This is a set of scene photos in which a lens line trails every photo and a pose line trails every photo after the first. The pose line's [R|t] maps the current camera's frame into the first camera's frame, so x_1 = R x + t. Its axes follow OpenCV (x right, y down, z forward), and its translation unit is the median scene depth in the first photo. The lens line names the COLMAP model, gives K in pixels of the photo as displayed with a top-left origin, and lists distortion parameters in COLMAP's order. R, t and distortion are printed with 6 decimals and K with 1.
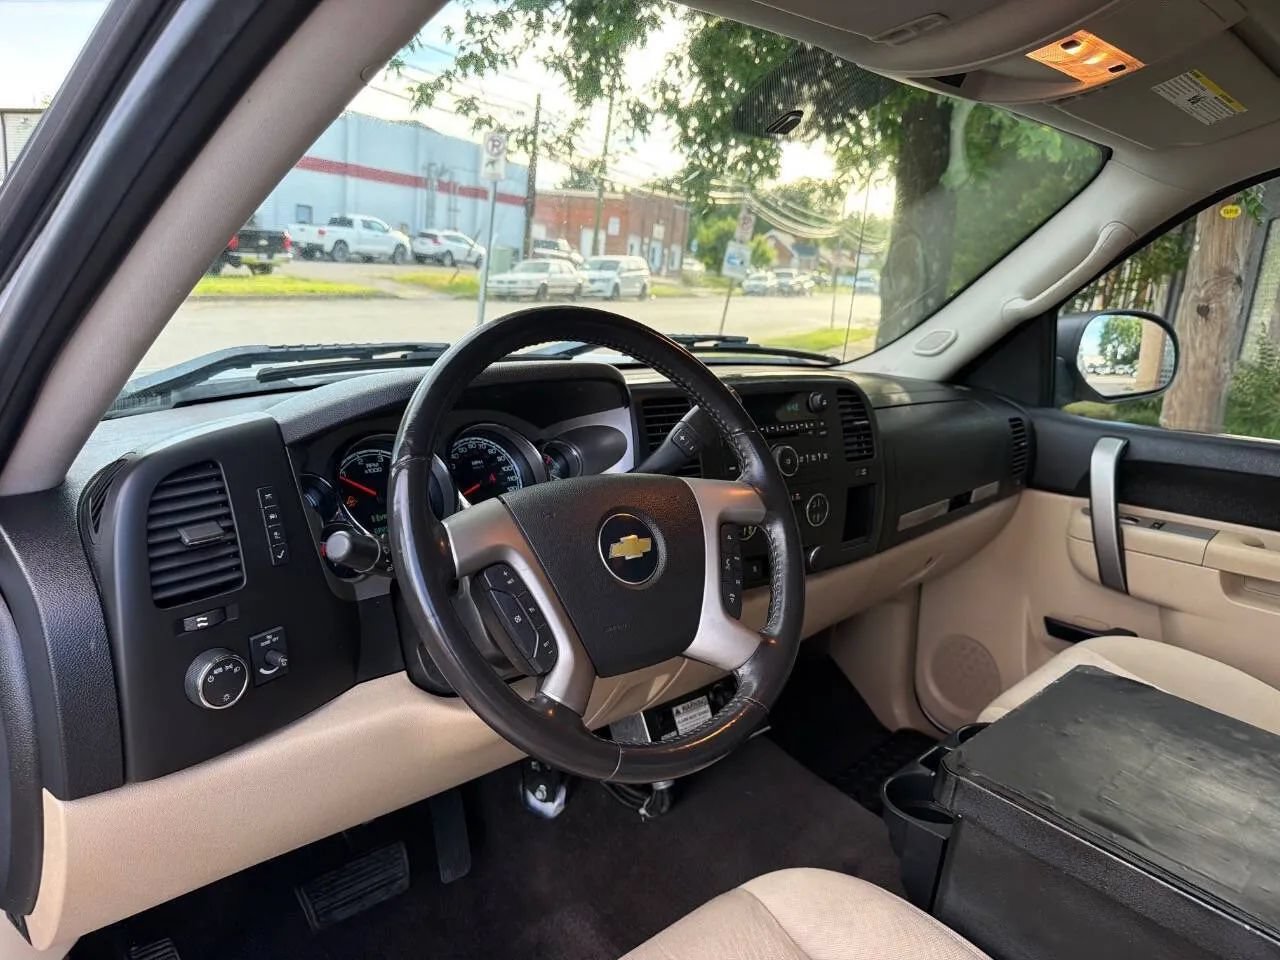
lens RADIAL K [[910.9, 0, 638.4], [0, 910.9, 466.6], [0, 0, 1]] dist [0.003189, -0.010112]
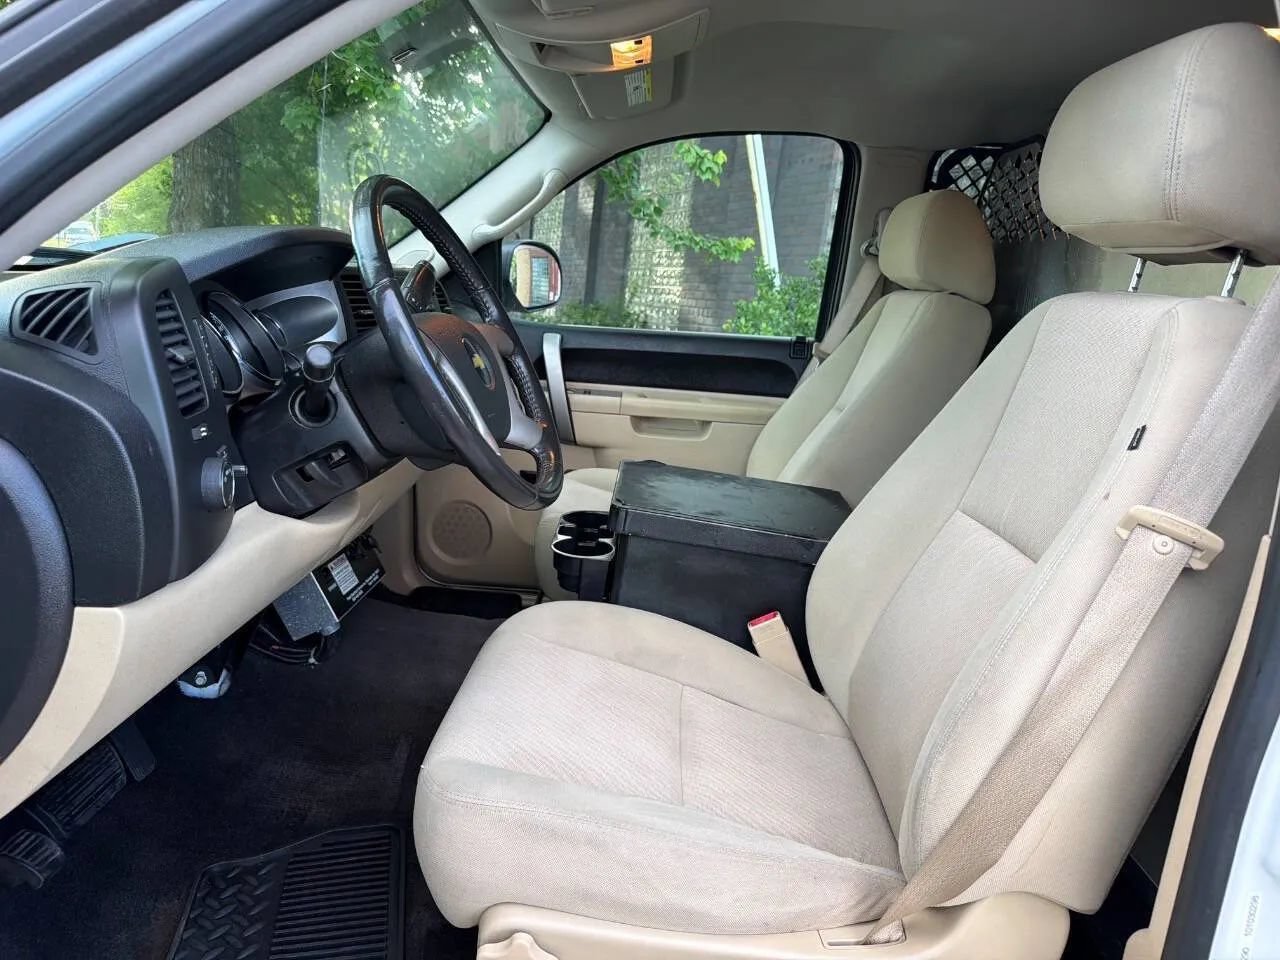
lens RADIAL K [[910.9, 0, 636.1], [0, 910.9, 486.5], [0, 0, 1]] dist [0.003189, -0.010112]
pose [[0.704119, -0.138699, 0.696404, -0.458639], [0.098948, 0.990334, 0.097195, 0.092909], [-0.703154, 0.000470, 0.711038, -0.082106]]
